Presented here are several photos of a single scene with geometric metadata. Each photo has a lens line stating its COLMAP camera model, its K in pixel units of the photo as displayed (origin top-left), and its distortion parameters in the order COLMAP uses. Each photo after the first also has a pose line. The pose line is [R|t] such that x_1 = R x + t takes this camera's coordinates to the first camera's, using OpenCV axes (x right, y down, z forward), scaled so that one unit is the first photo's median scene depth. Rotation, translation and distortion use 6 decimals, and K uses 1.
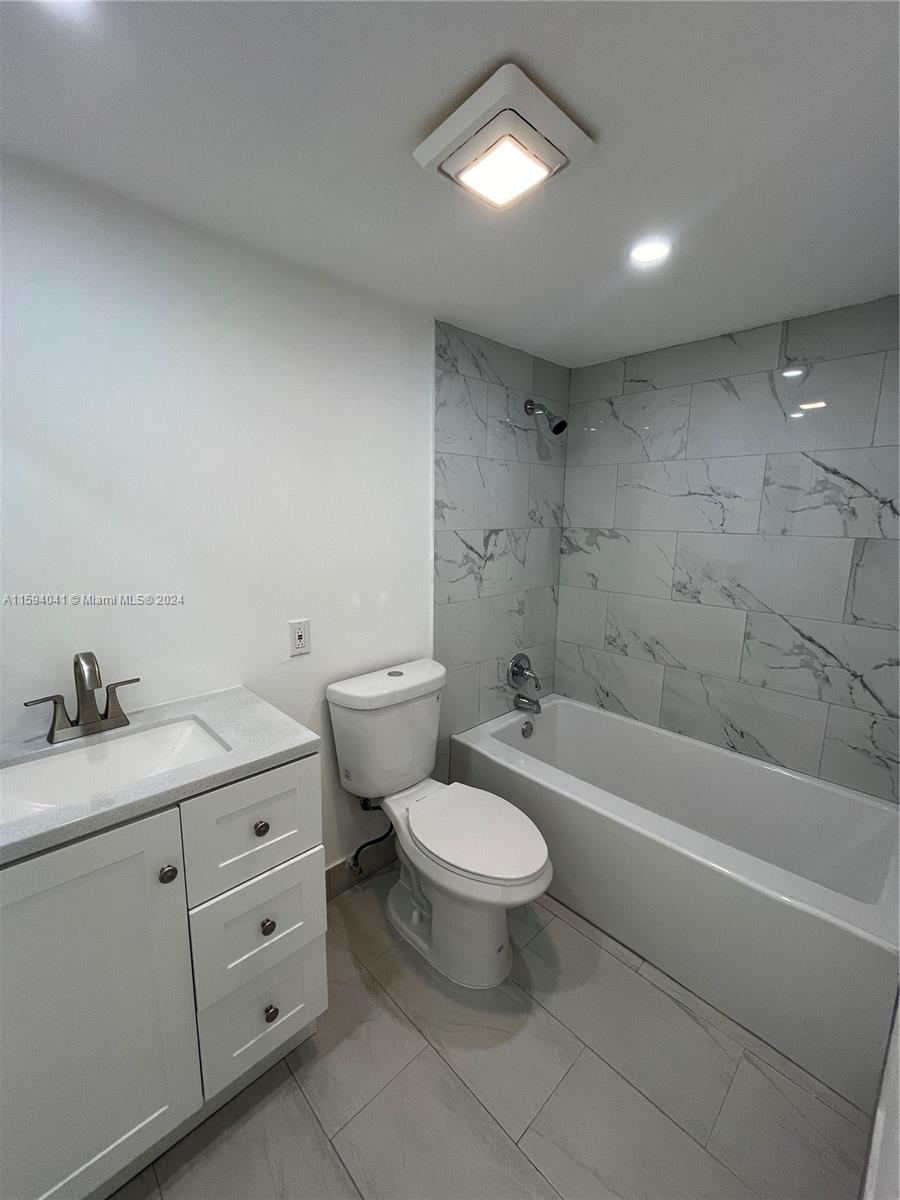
lens RADIAL K [[485.0, 0, 442.9], [0, 485.0, 602.4], [0, 0, 1]] dist [-0.002340, -0.000820]
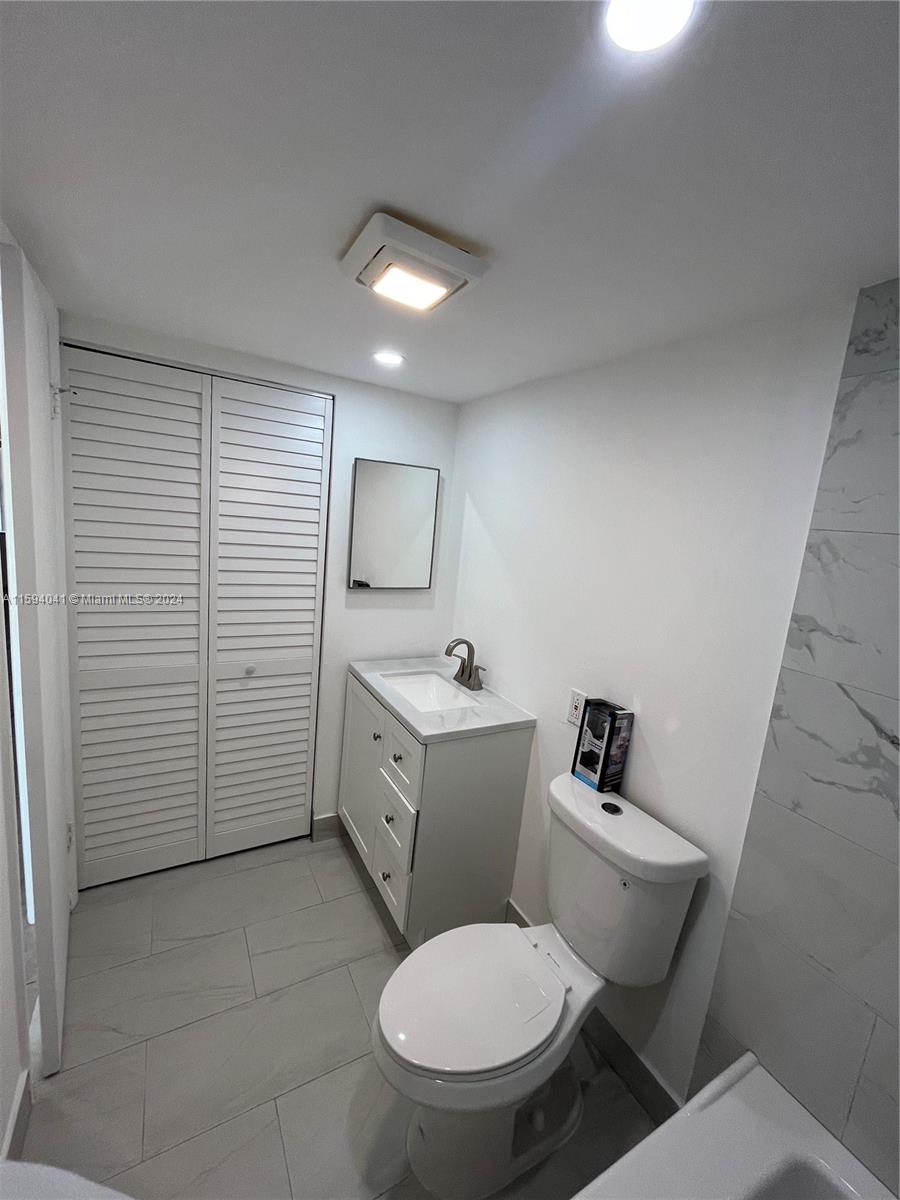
lens RADIAL K [[485.0, 0, 451.2], [0, 485.0, 596.1], [0, 0, 1]] dist [-0.002340, -0.000820]
pose [[-0.227574, 0.130845, -0.964930, 0.601045], [-0.269726, 0.943687, 0.191578, -0.228978], [0.935659, 0.303865, -0.179466, 0.723957]]
